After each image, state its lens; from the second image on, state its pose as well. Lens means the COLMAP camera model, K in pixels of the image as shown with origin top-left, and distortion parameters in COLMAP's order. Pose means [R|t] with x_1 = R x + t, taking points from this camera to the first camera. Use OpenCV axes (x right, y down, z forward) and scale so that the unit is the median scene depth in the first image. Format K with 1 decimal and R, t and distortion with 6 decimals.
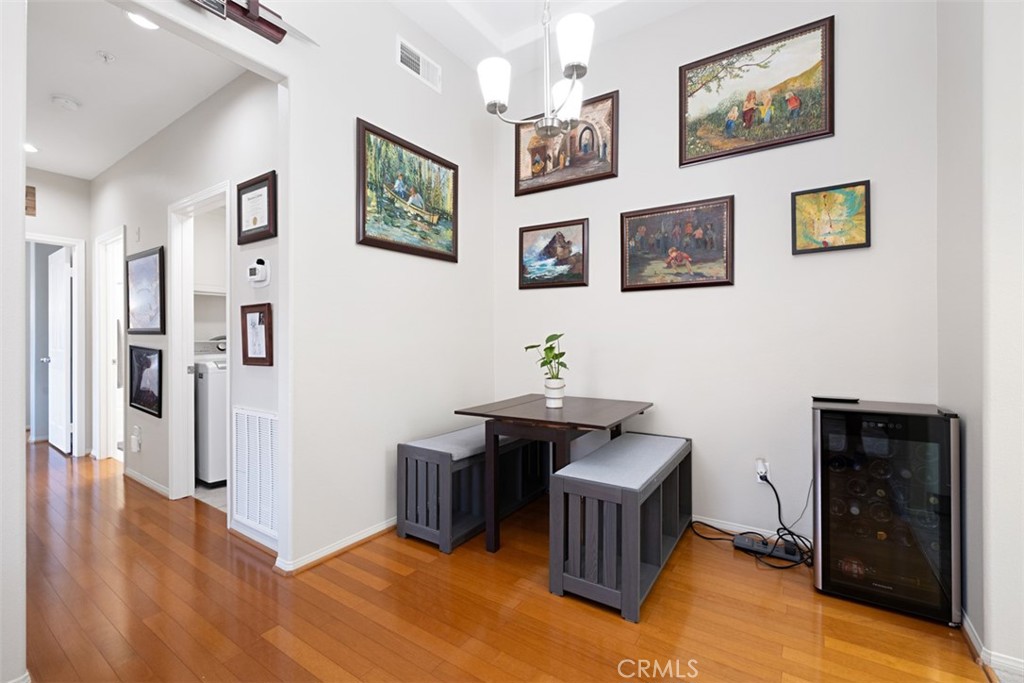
lens RADIAL K [[439.4, 0, 512.9], [0, 439.4, 336.6], [0, 0, 1]] dist [0.008579, -0.005259]
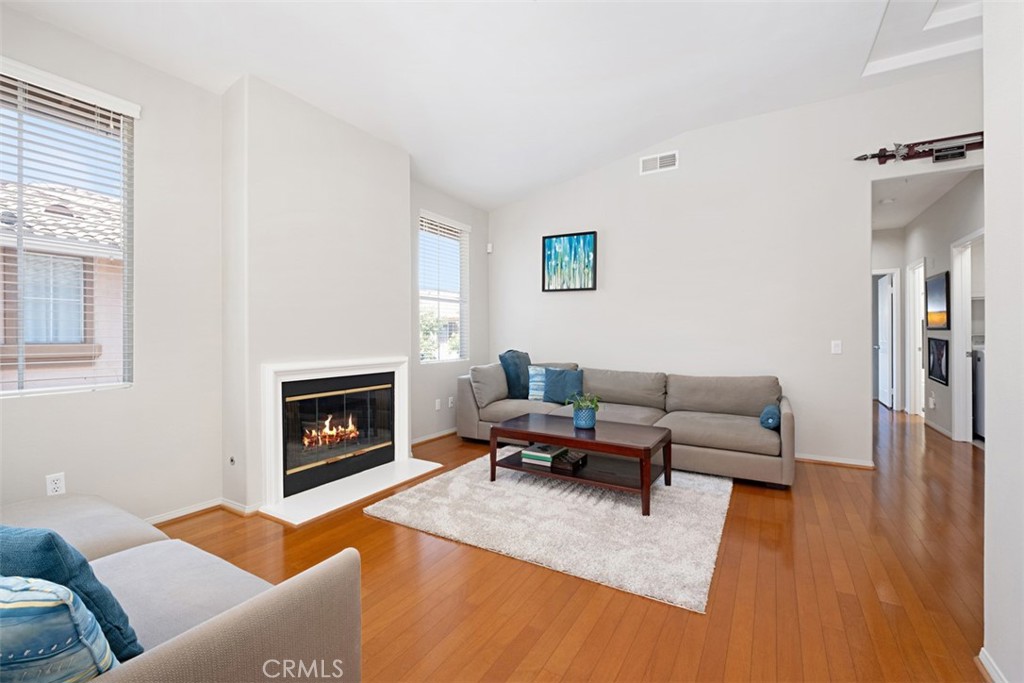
lens RADIAL K [[439.4, 0, 512.9], [0, 439.4, 336.6], [0, 0, 1]] dist [0.008579, -0.005259]
pose [[0.070908, 0.002580, -0.997480, 0.511329], [0.005280, 0.999982, 0.002962, 0.004941], [0.997469, -0.005477, 0.070893, -0.500010]]
